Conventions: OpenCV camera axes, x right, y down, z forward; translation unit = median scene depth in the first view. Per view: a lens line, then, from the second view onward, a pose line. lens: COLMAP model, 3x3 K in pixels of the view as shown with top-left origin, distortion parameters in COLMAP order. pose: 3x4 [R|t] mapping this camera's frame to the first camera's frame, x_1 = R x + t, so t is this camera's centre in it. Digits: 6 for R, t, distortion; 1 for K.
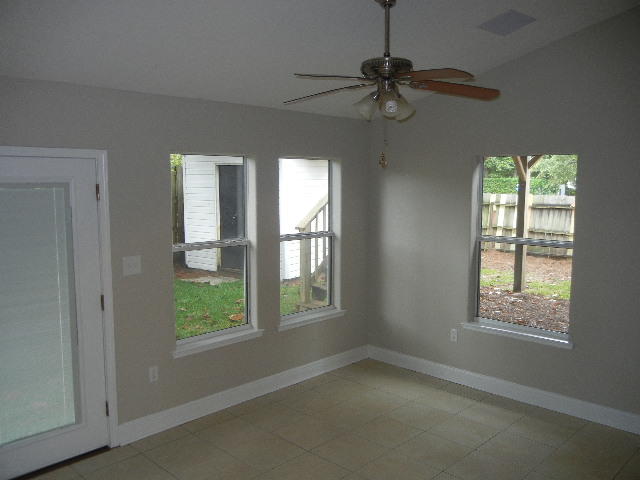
lens RADIAL K [[552.3, 0, 319.0], [0, 552.3, 239.5], [0, 0, 1]] dist [-0.021865, -0.009108]
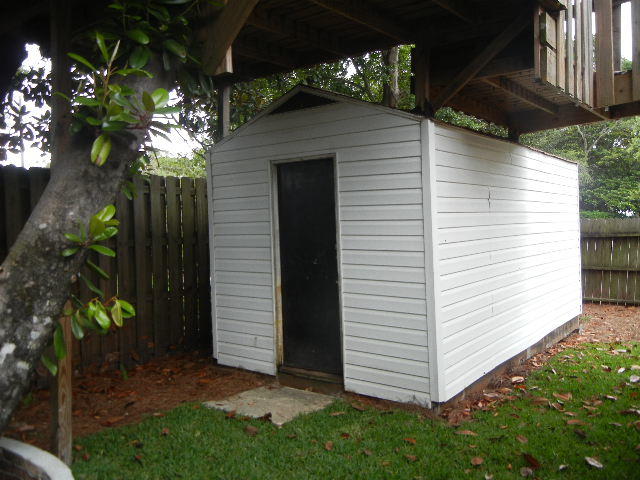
lens RADIAL K [[552.3, 0, 320.9], [0, 552.3, 239.6], [0, 0, 1]] dist [-0.021865, -0.009108]
pose [[0.998865, -0.028657, -0.038054, -0.122221], [0.025052, 0.995439, -0.092051, -0.018369], [0.040518, 0.090993, 0.995027, 0.493383]]
